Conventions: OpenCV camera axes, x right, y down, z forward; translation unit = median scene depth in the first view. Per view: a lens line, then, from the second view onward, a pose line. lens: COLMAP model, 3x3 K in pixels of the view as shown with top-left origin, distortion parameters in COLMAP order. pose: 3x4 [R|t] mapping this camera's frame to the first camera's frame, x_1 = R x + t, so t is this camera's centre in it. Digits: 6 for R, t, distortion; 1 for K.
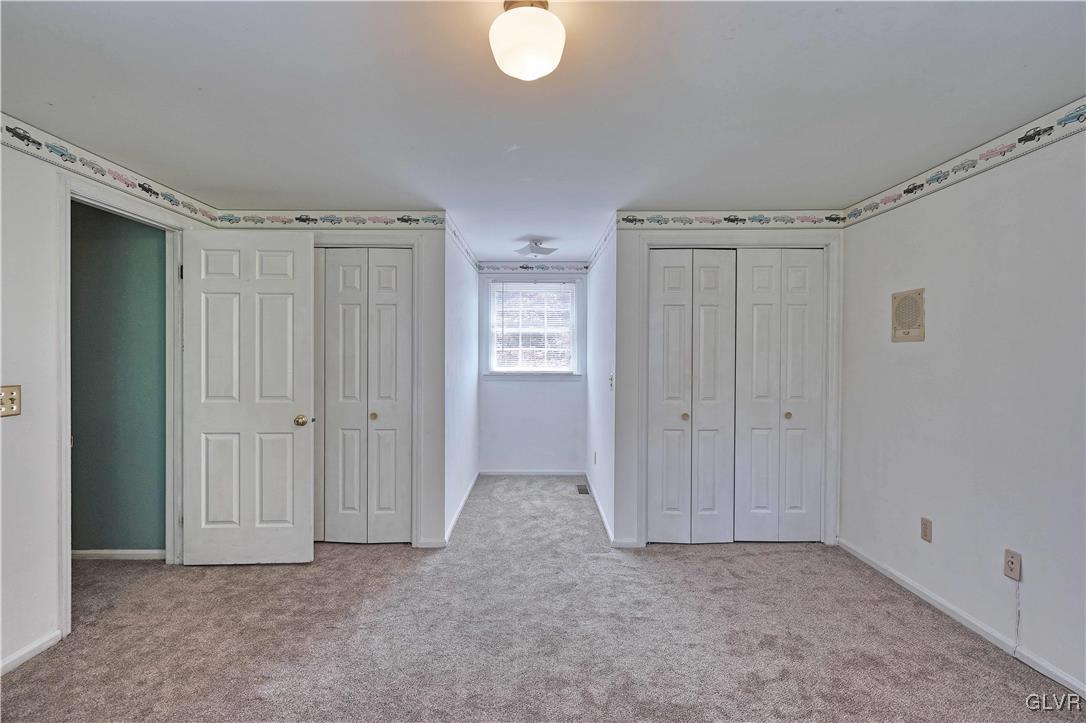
lens RADIAL K [[502.8, 0, 539.5], [0, 502.8, 356.0], [0, 0, 1]] dist [-0.003251, 0.002301]
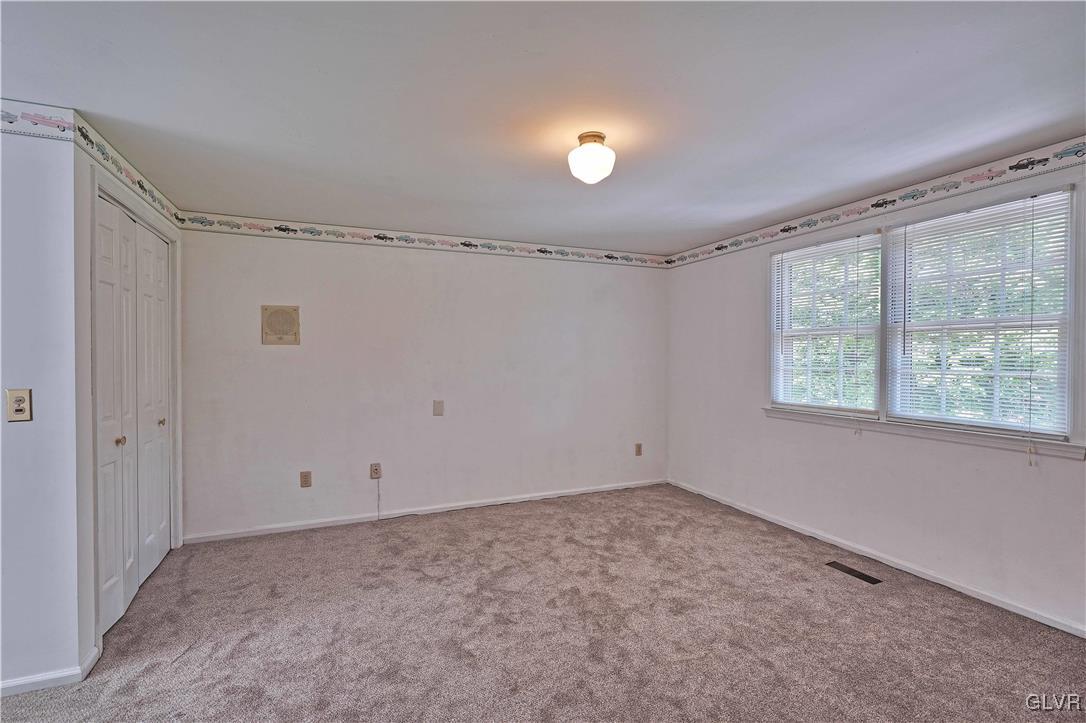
lens RADIAL K [[502.8, 0, 540.5], [0, 502.8, 361.9], [0, 0, 1]] dist [-0.003251, 0.002301]
pose [[-0.380347, -0.019503, 0.924638, -0.743095], [0.001002, 0.999768, 0.021500, -0.011484], [-0.924843, 0.009104, -0.380239, 0.886940]]
